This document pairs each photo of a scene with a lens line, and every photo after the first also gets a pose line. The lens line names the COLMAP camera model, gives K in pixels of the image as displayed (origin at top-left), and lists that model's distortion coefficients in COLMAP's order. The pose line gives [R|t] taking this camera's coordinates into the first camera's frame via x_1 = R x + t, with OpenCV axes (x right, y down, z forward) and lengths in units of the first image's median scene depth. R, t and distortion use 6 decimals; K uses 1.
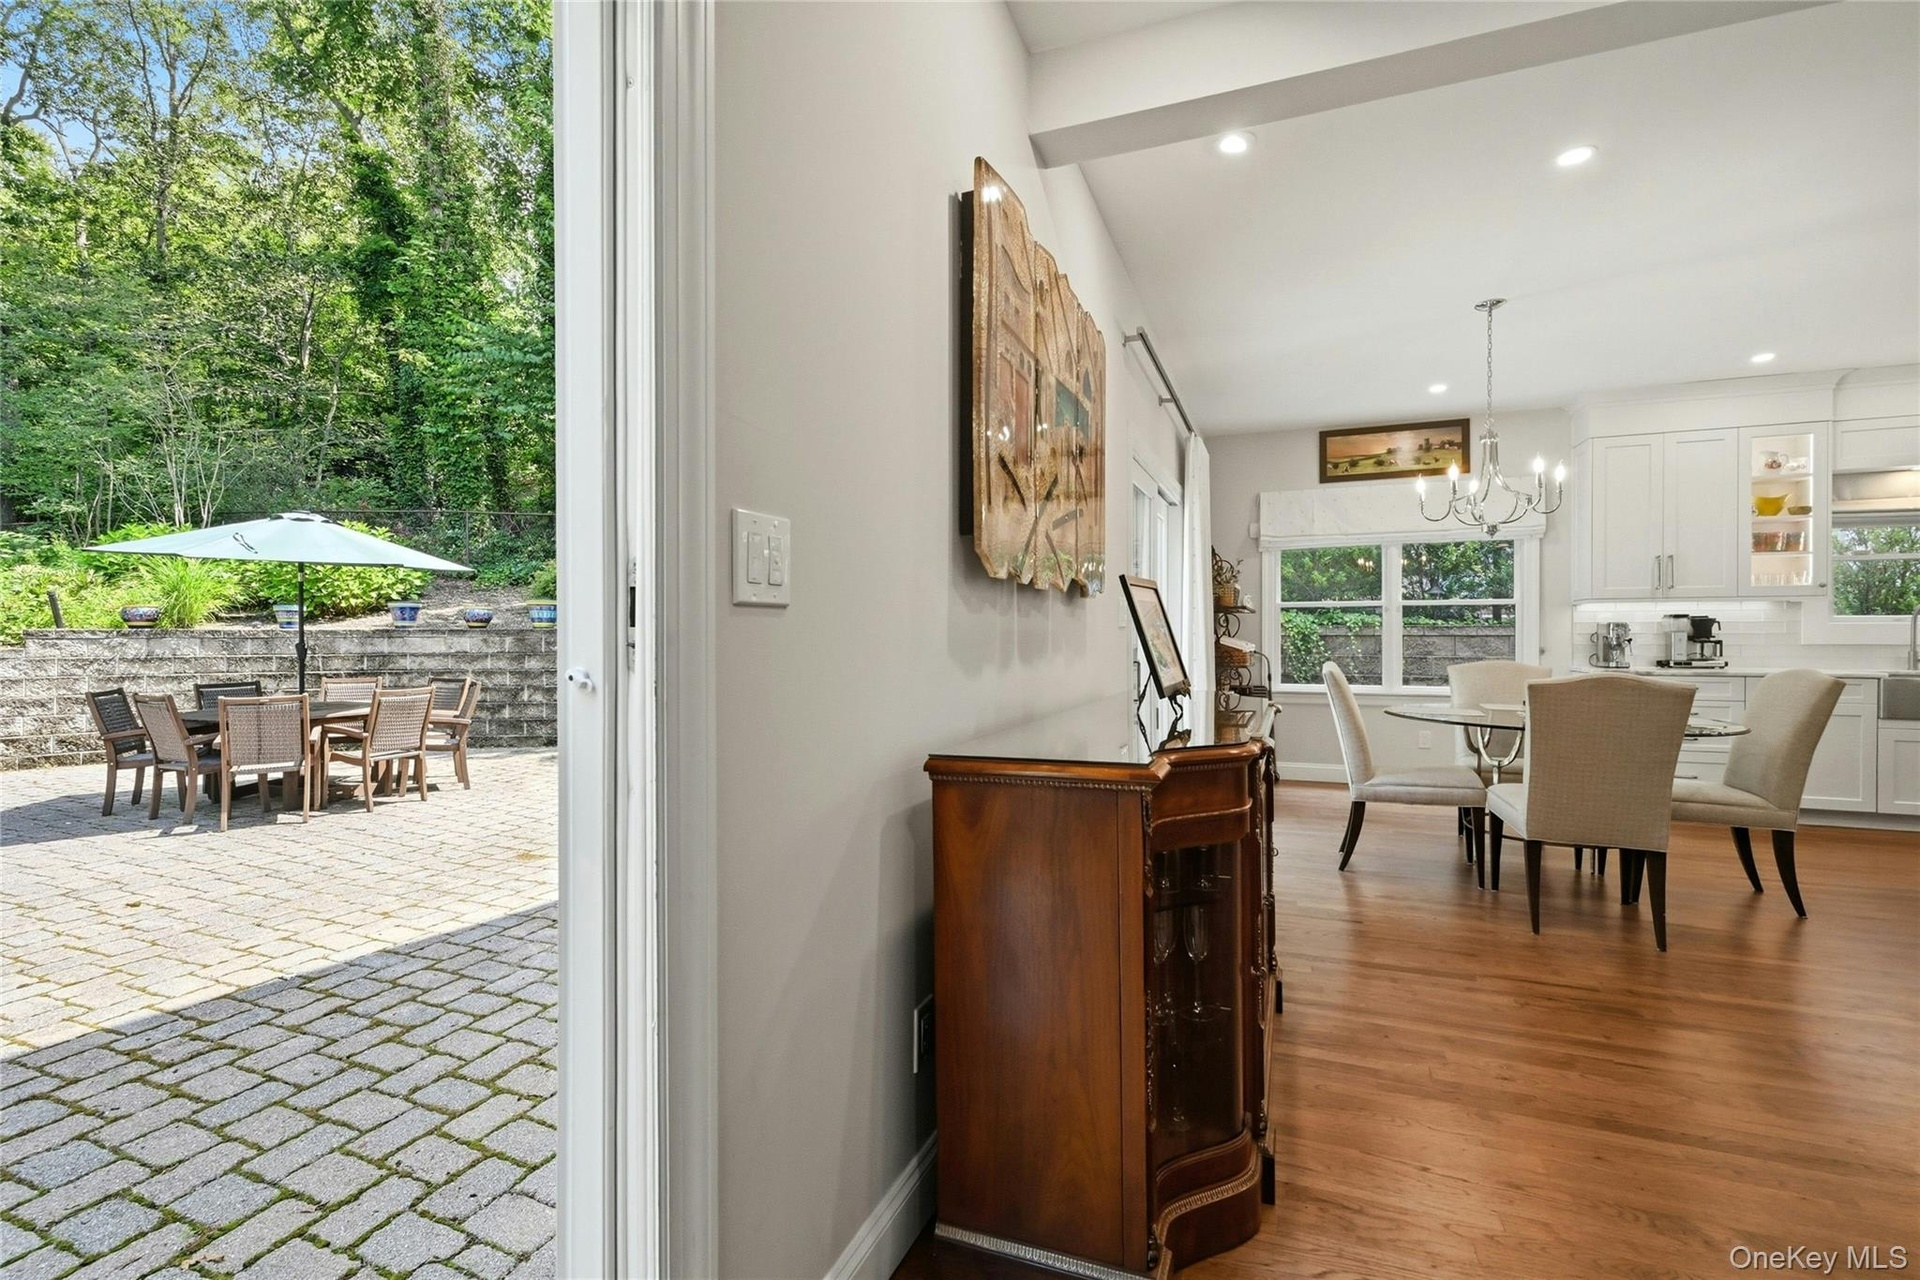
lens RADIAL K [[841.5, 0, 960.0], [0, 841.5, 640.0], [0, 0, 1]] dist [0.001540, 0.000900]
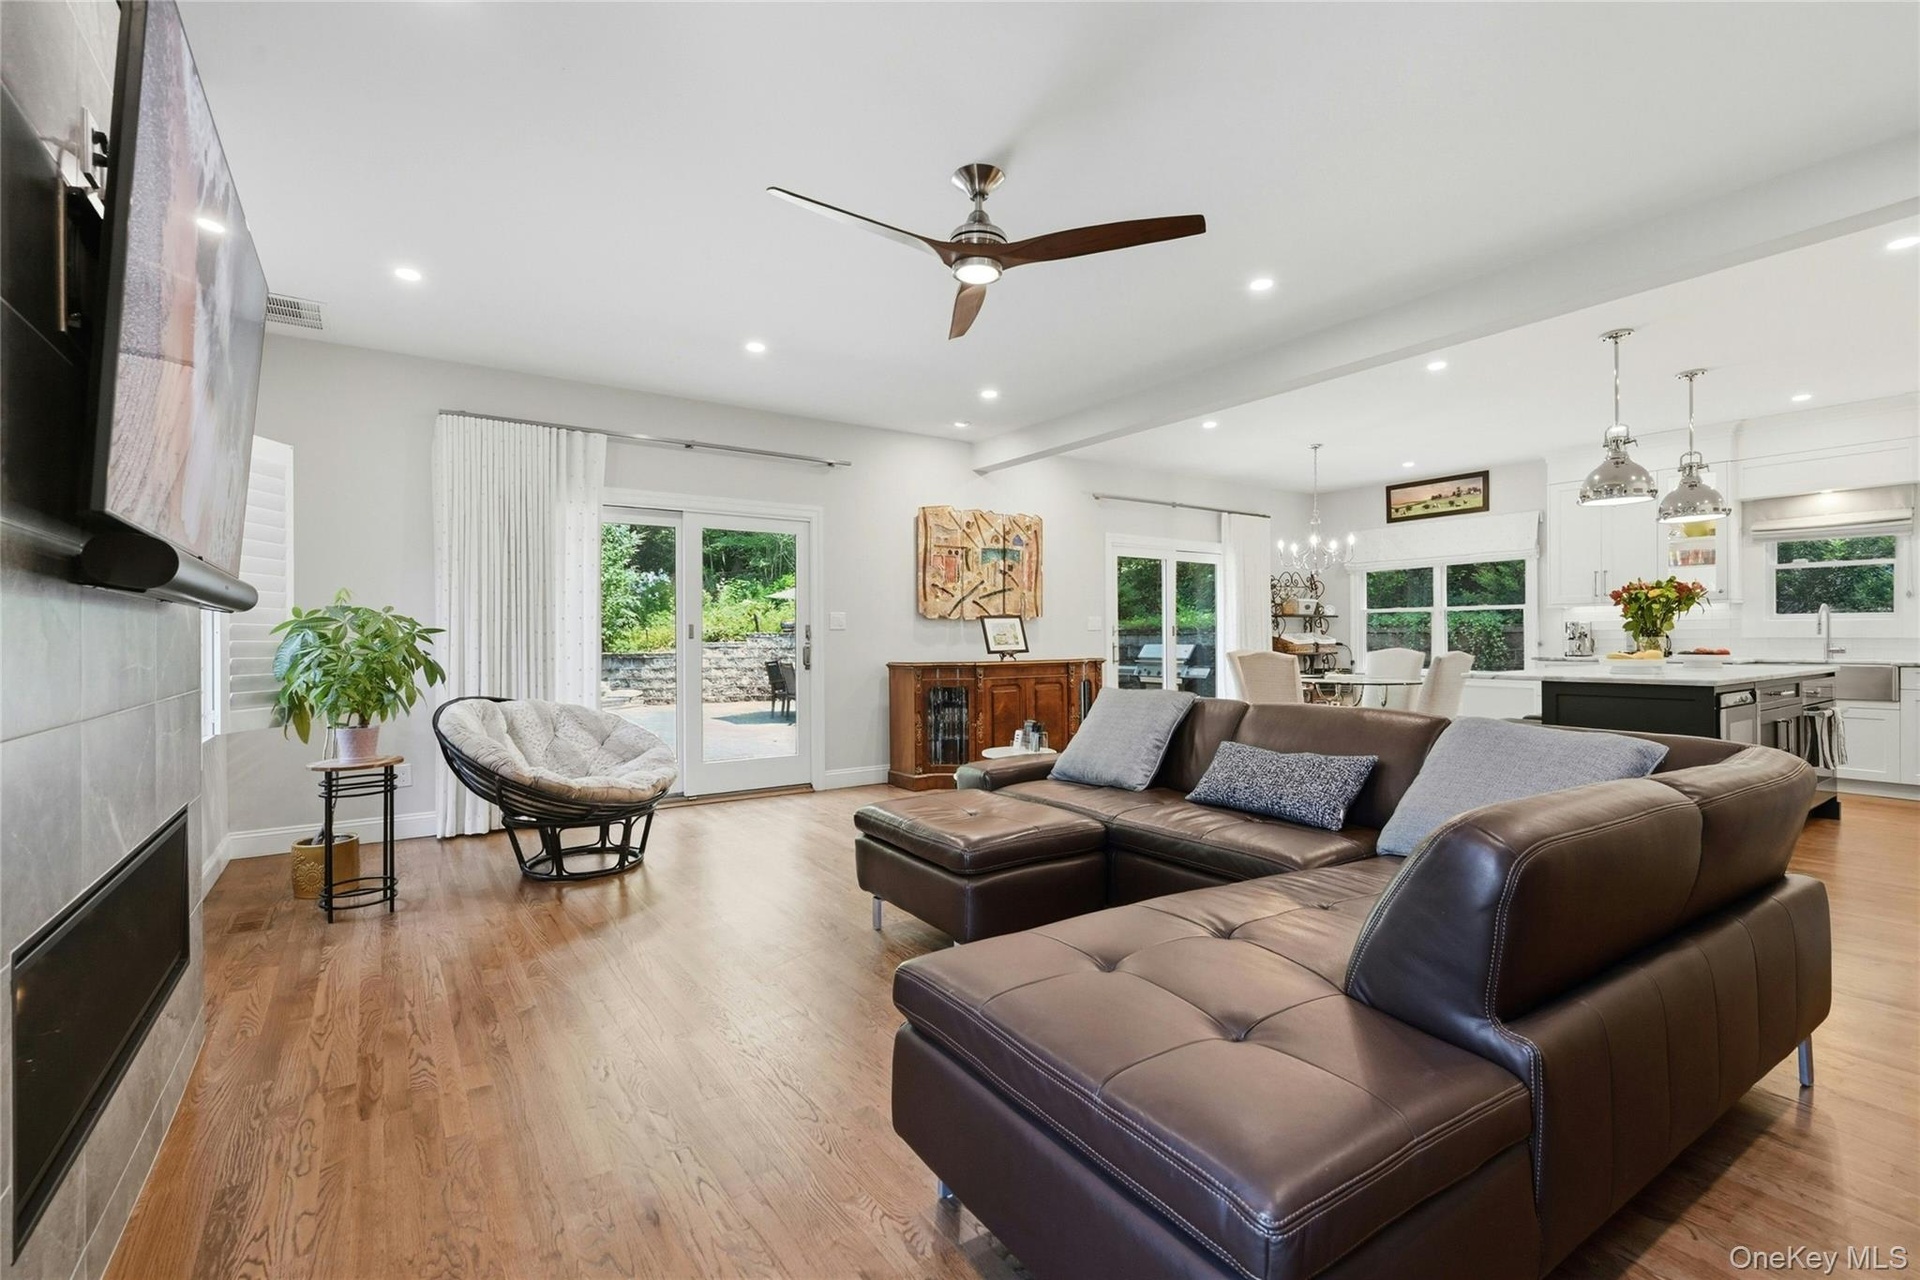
lens RADIAL K [[841.5, 0, 960.0], [0, 841.5, 640.0], [0, 0, 1]] dist [0.001540, 0.000900]
pose [[0.831381, -0.000718, -0.555702, 0.648400], [0.001825, 0.999997, 0.001438, 0.003120], [0.555700, -0.002210, 0.831380, -0.578089]]
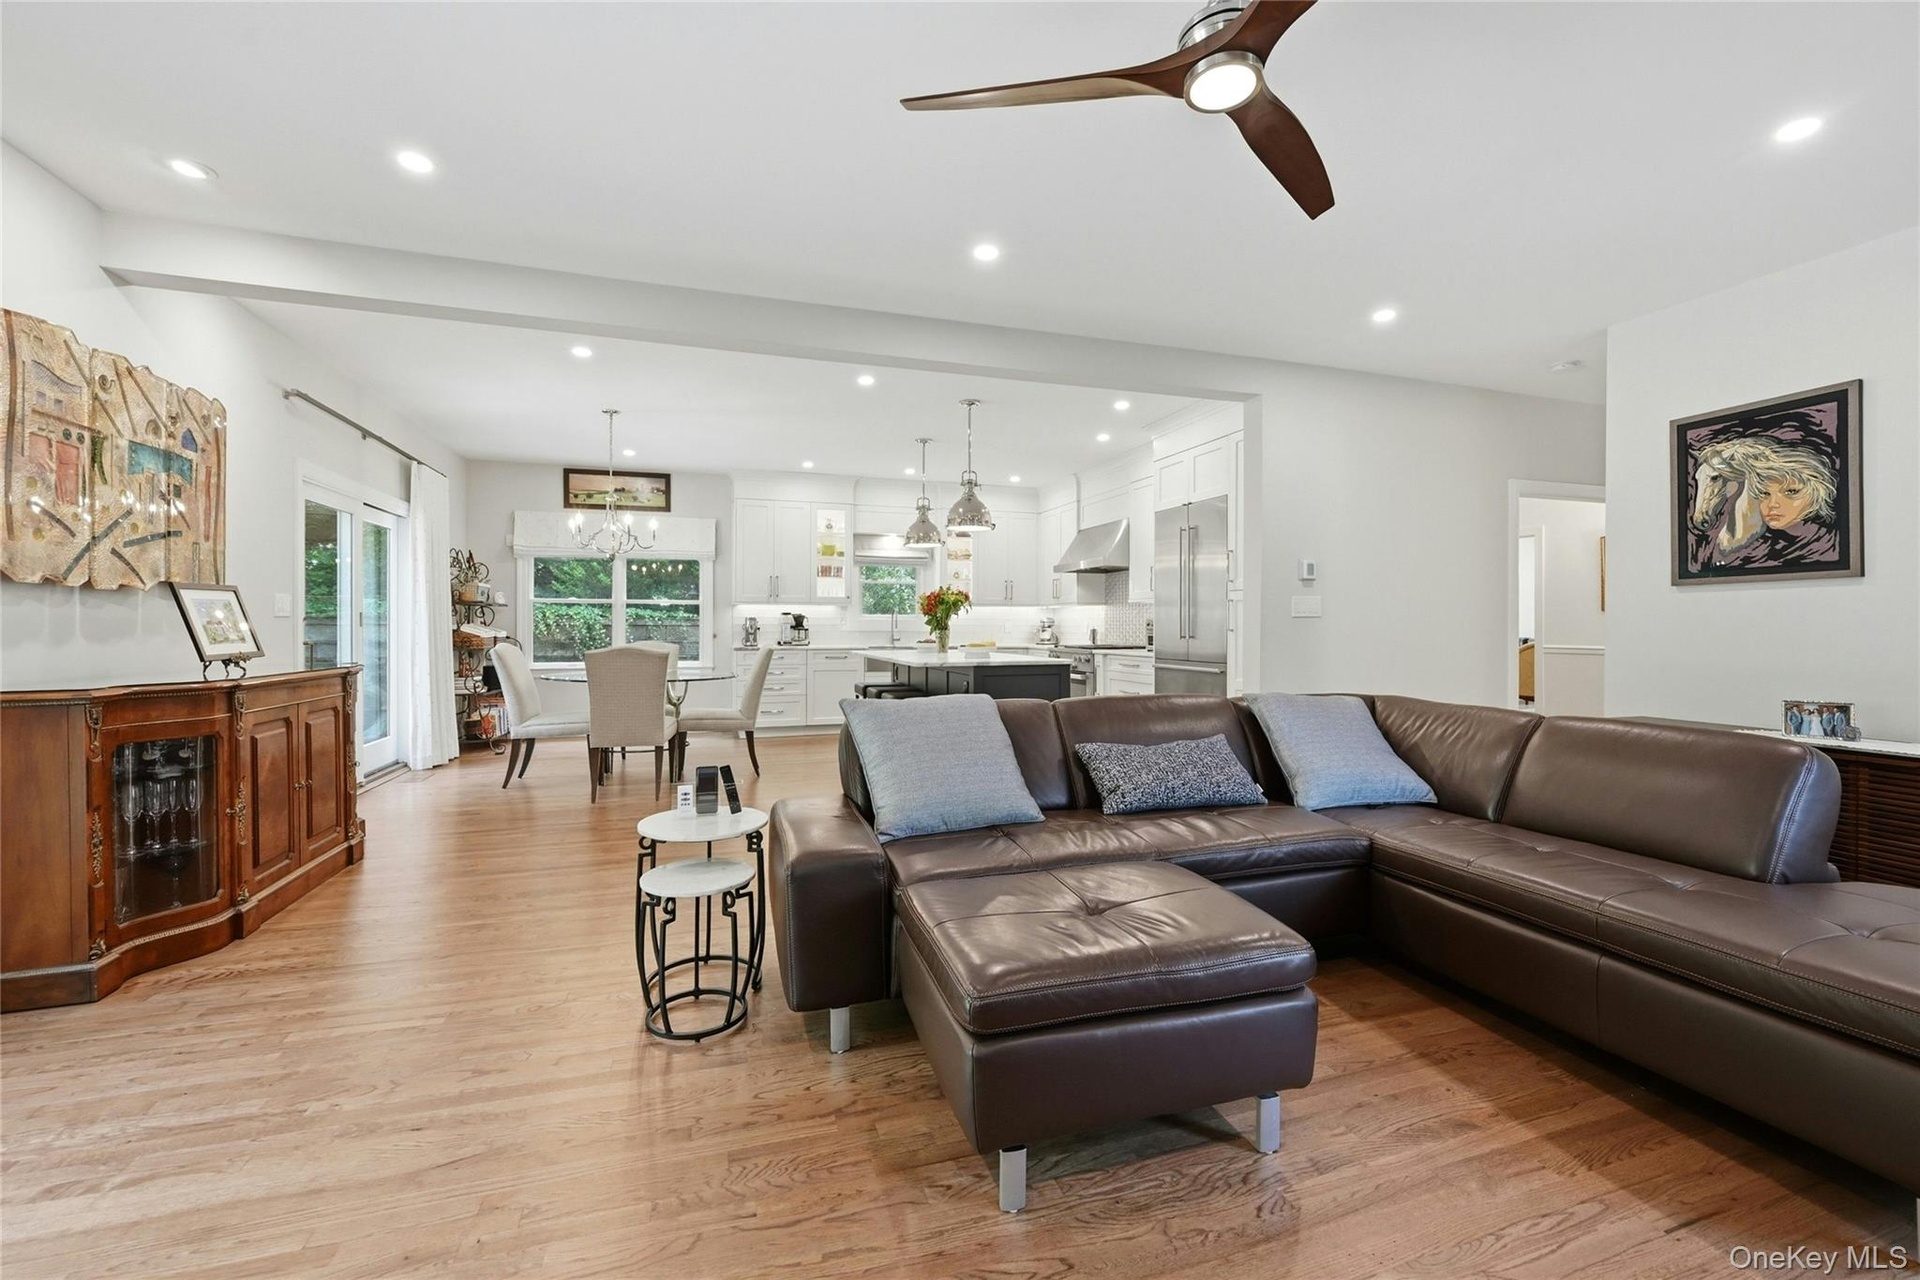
lens RADIAL K [[785.0, 0, 958.0], [0, 785.0, 630.2], [0, 0, 1]] dist [-0.001221, 0.000042]
pose [[0.772132, 0.000494, 0.635462, 0.134101], [-0.000791, 1.000000, 0.000183, 0.002144], [-0.635461, -0.000644, 0.772132, -0.342353]]
